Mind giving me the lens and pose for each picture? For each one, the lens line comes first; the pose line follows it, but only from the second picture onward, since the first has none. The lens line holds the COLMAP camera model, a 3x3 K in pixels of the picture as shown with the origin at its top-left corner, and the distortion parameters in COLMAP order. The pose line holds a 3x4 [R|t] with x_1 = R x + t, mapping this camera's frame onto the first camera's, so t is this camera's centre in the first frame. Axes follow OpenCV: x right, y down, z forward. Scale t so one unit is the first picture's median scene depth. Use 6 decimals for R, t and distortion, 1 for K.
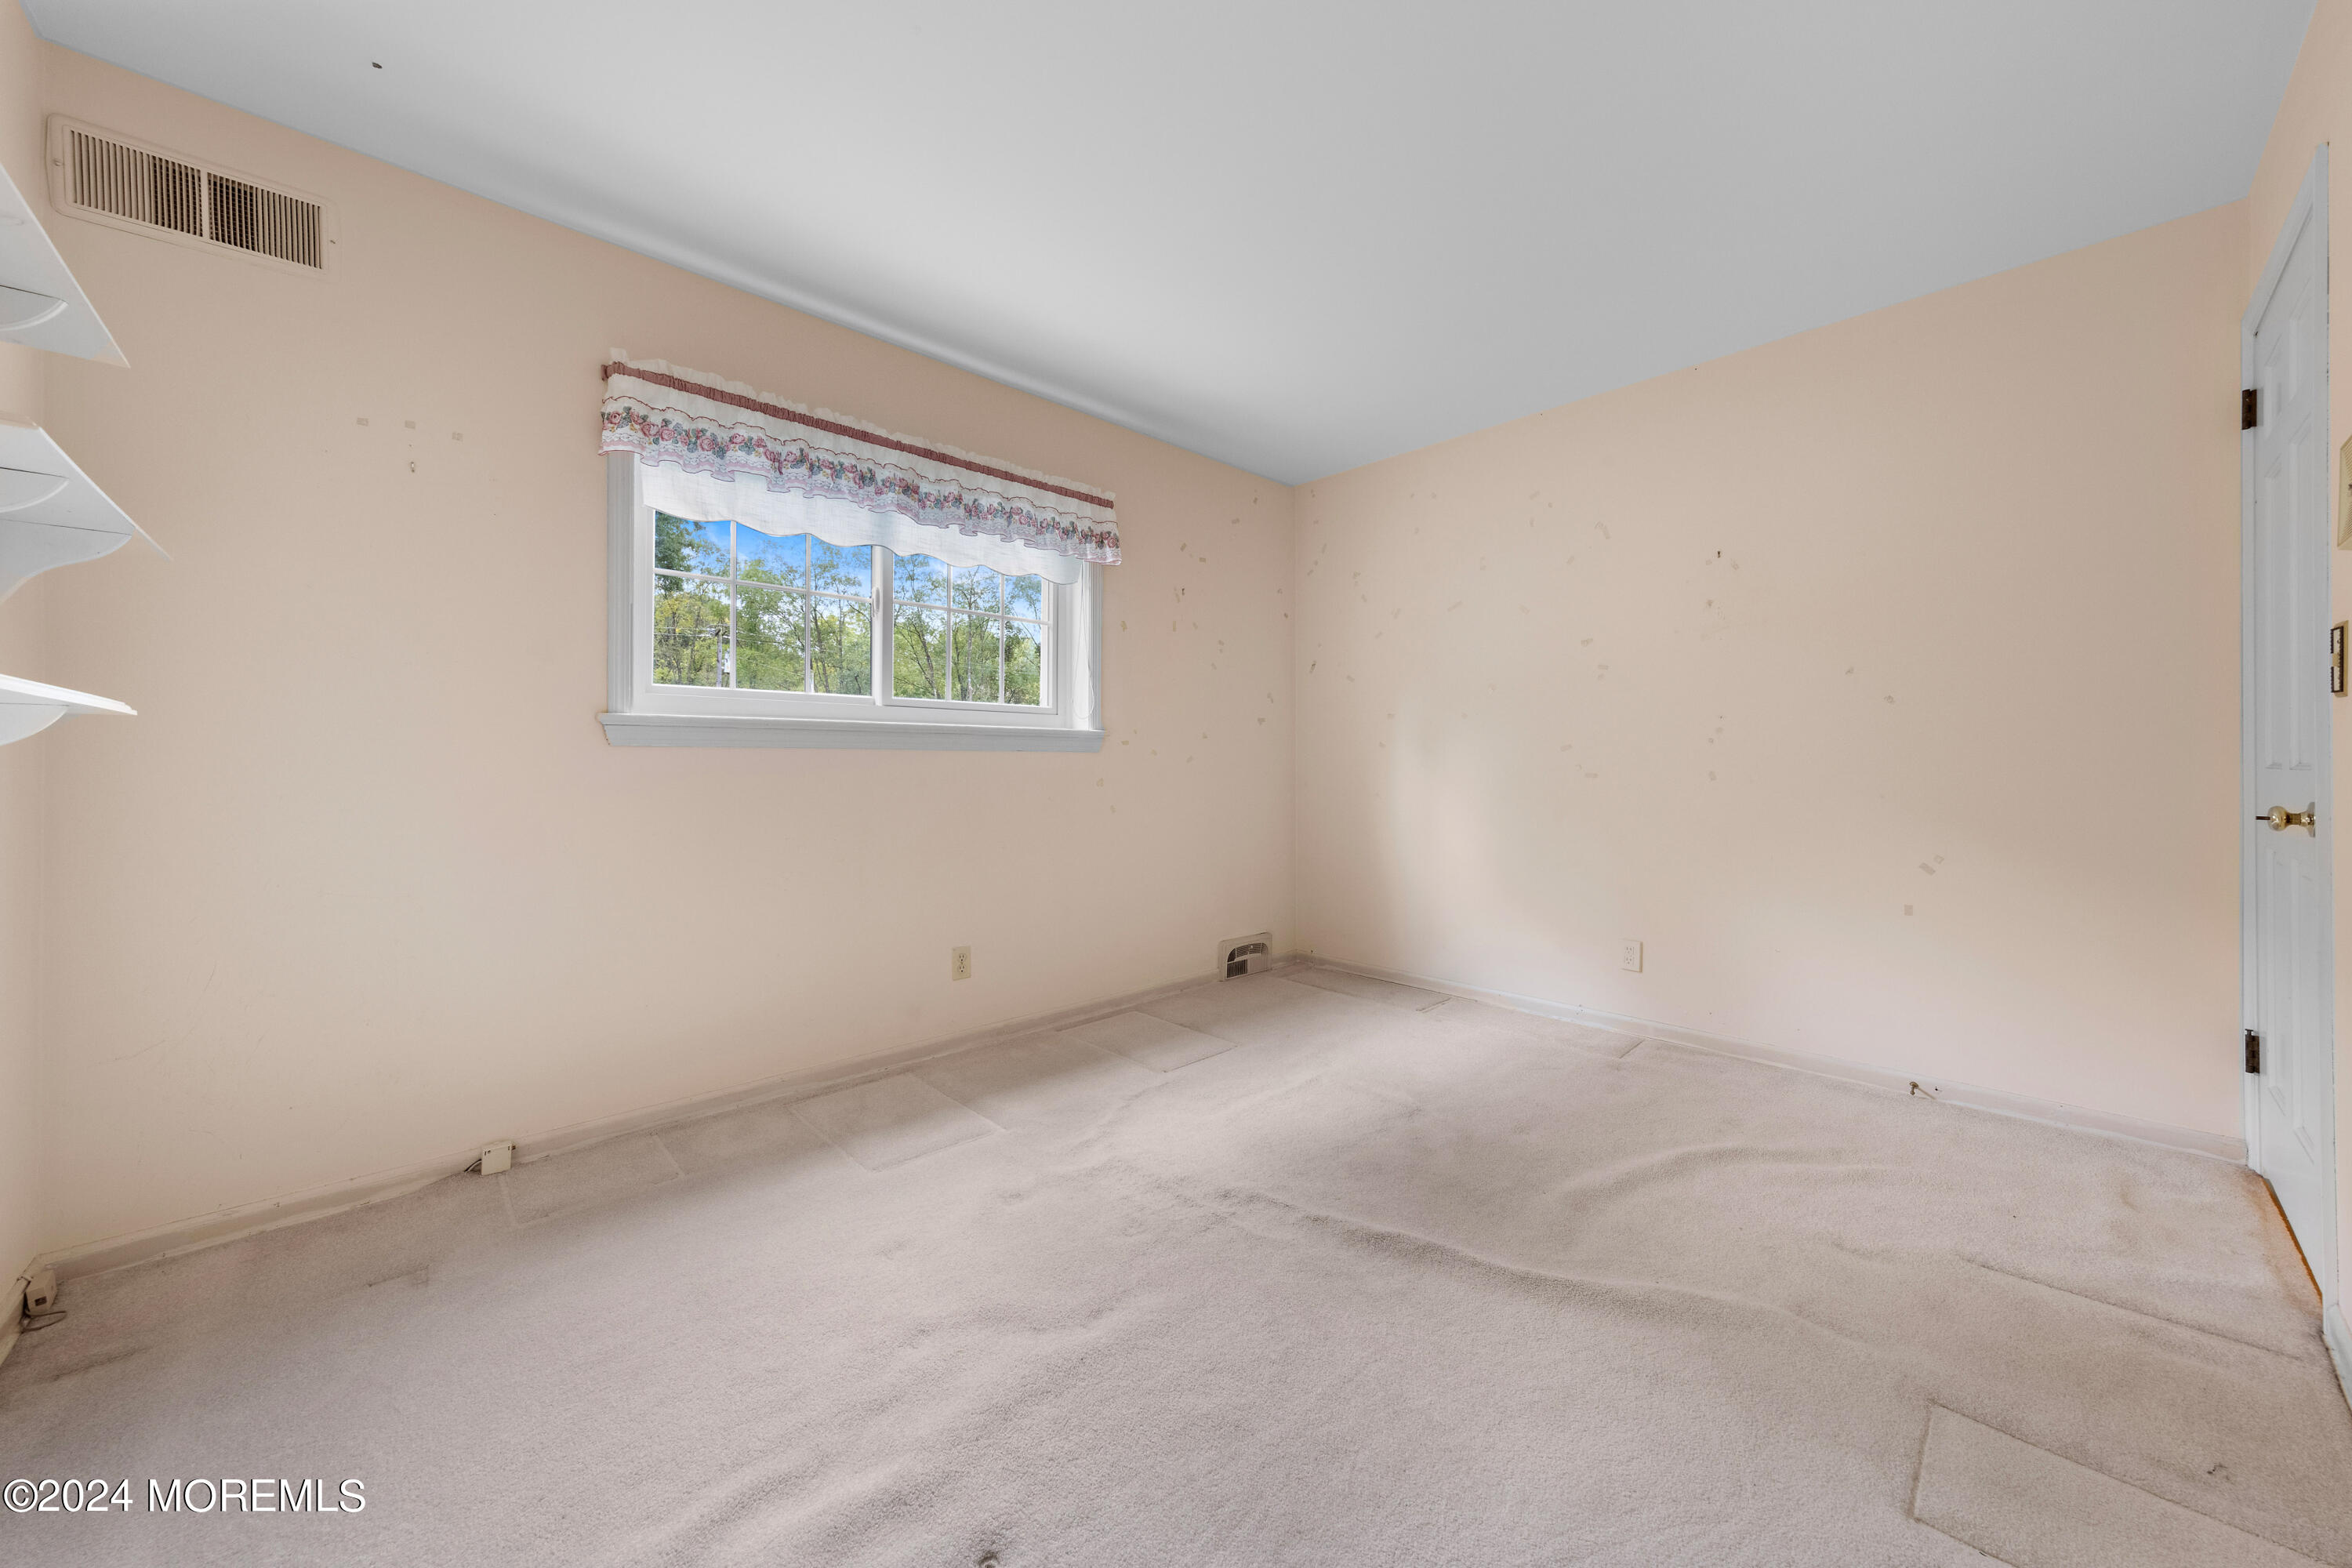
lens RADIAL K [[865.5, 0, 1180.3], [0, 865.5, 765.9], [0, 0, 1]] dist [0.008164, -0.000425]
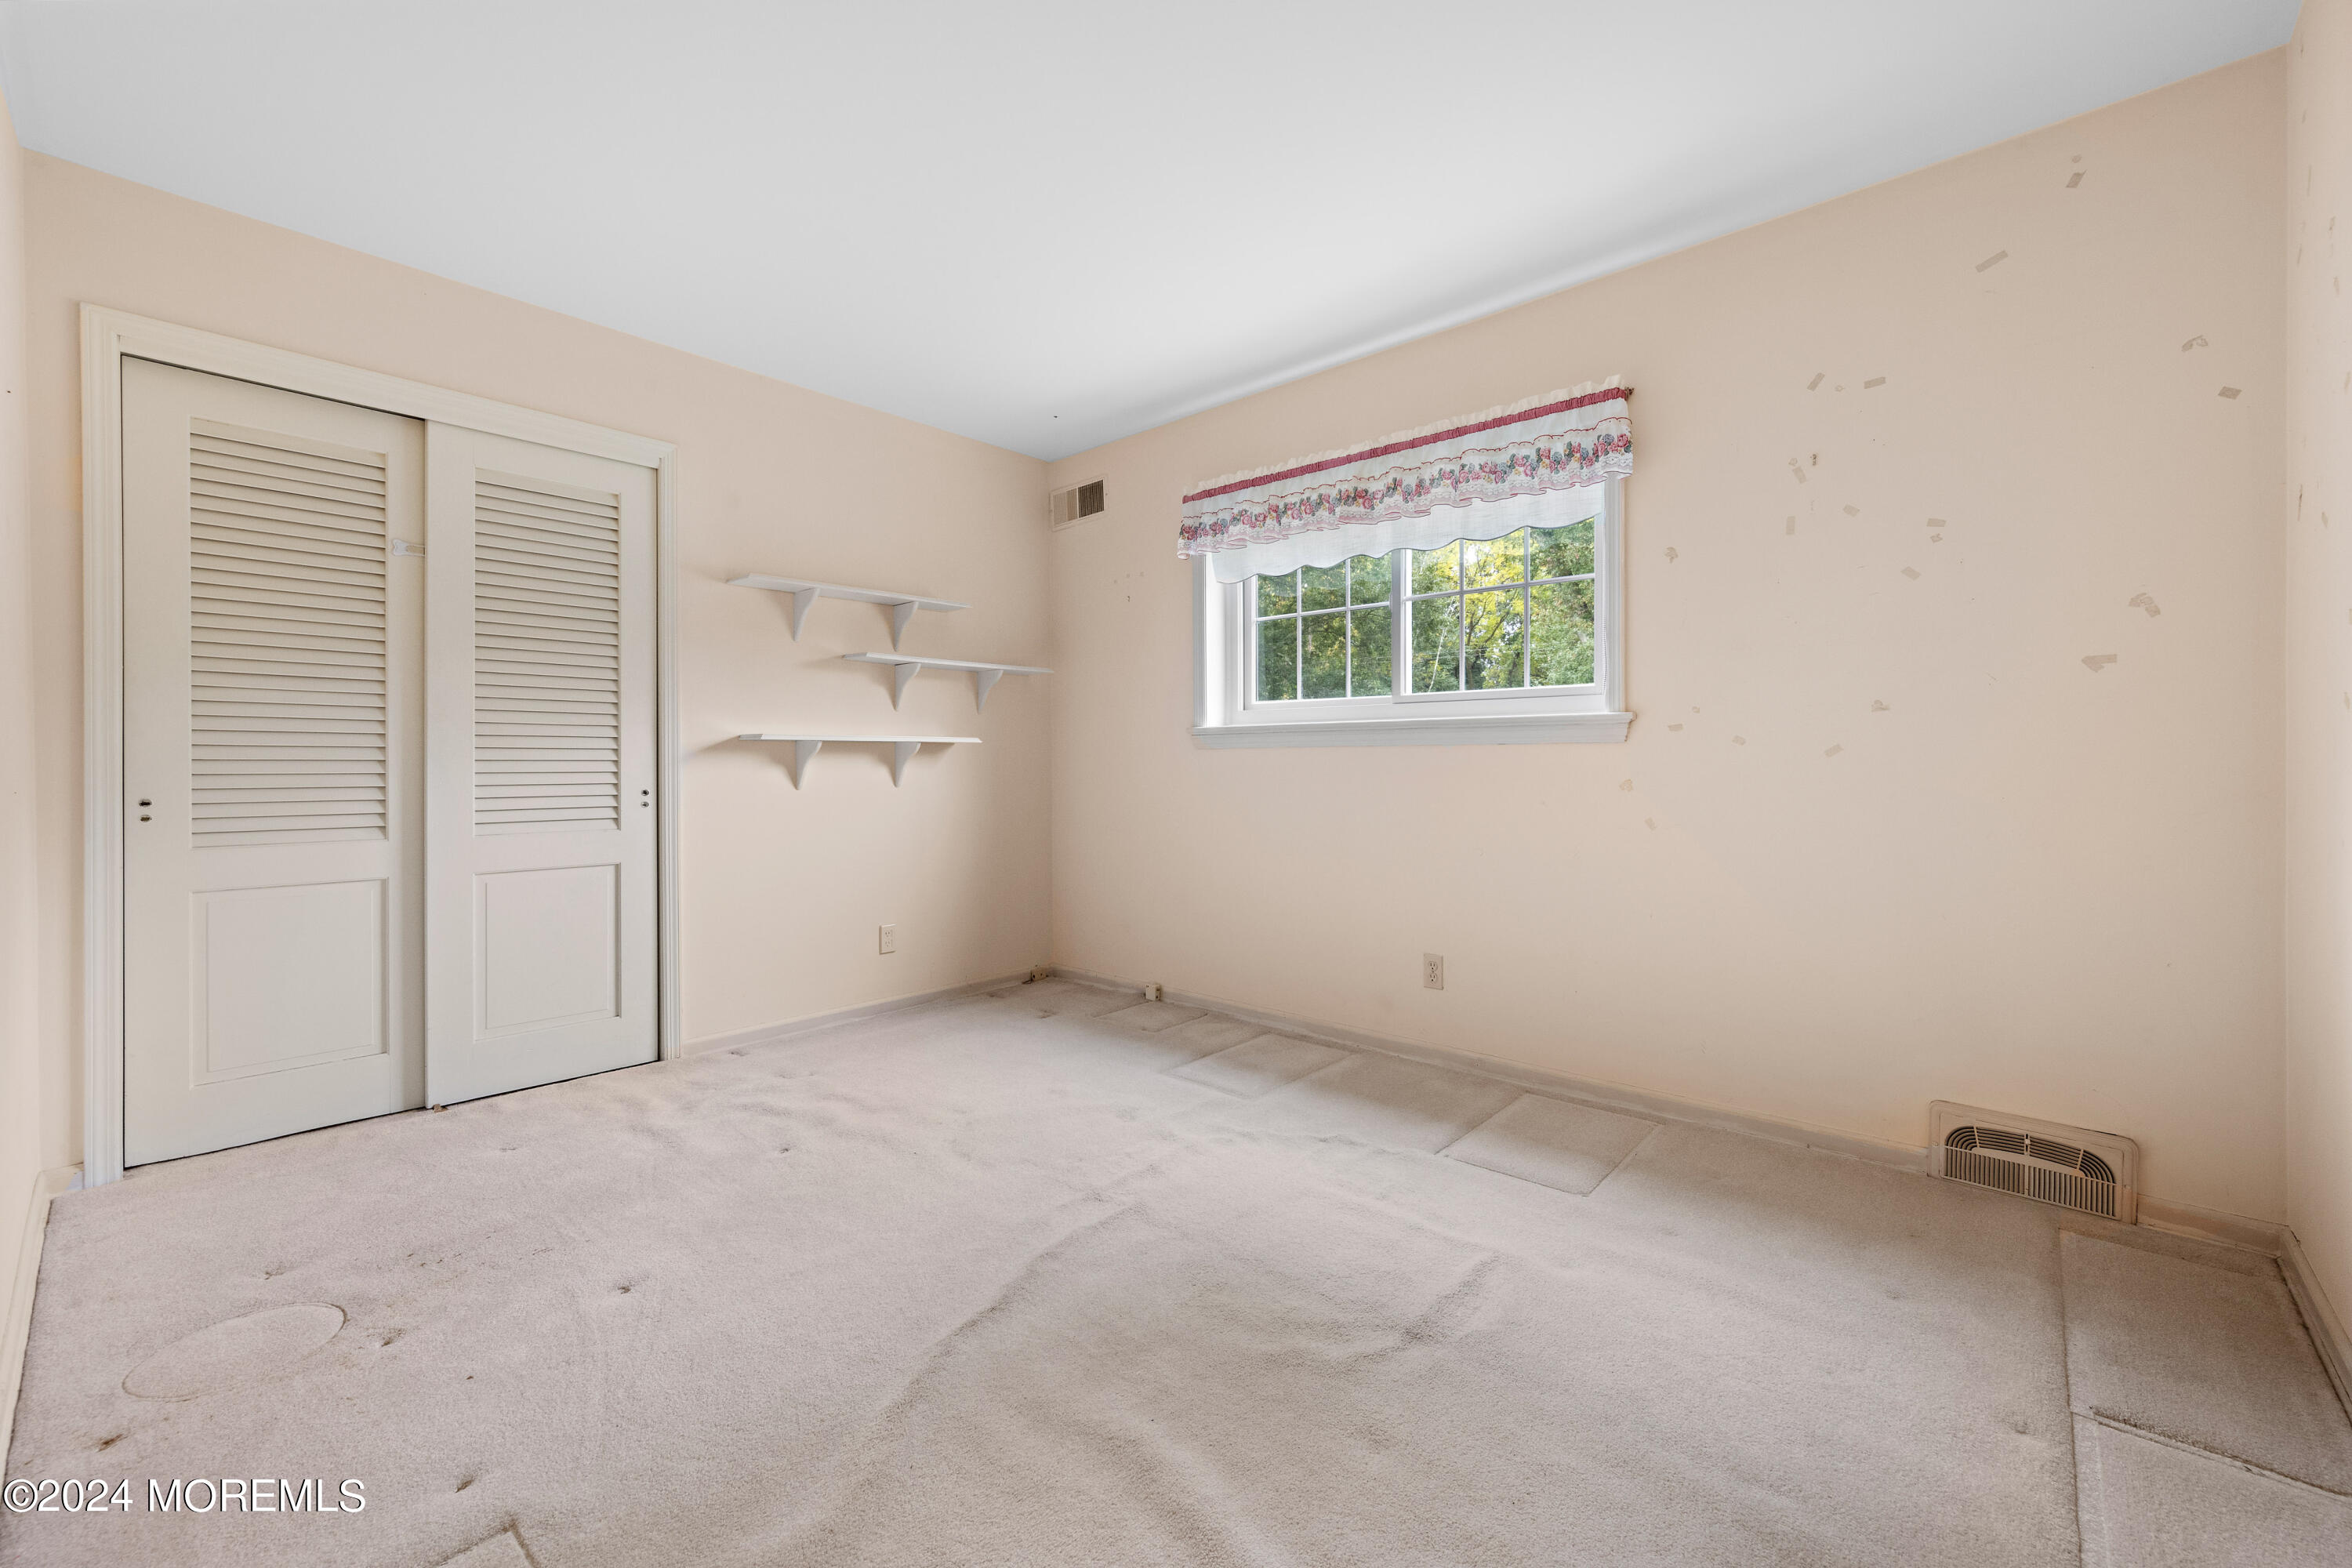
lens RADIAL K [[953.0, 0, 1180.1], [0, 953.0, 781.8], [0, 0, 1]] dist [0.012679, 0.000058]
pose [[0.063253, 0.019954, -0.997798, 0.768781], [0.000720, 0.999799, 0.020039, 0.000116], [0.997997, -0.001986, 0.063226, 0.667147]]
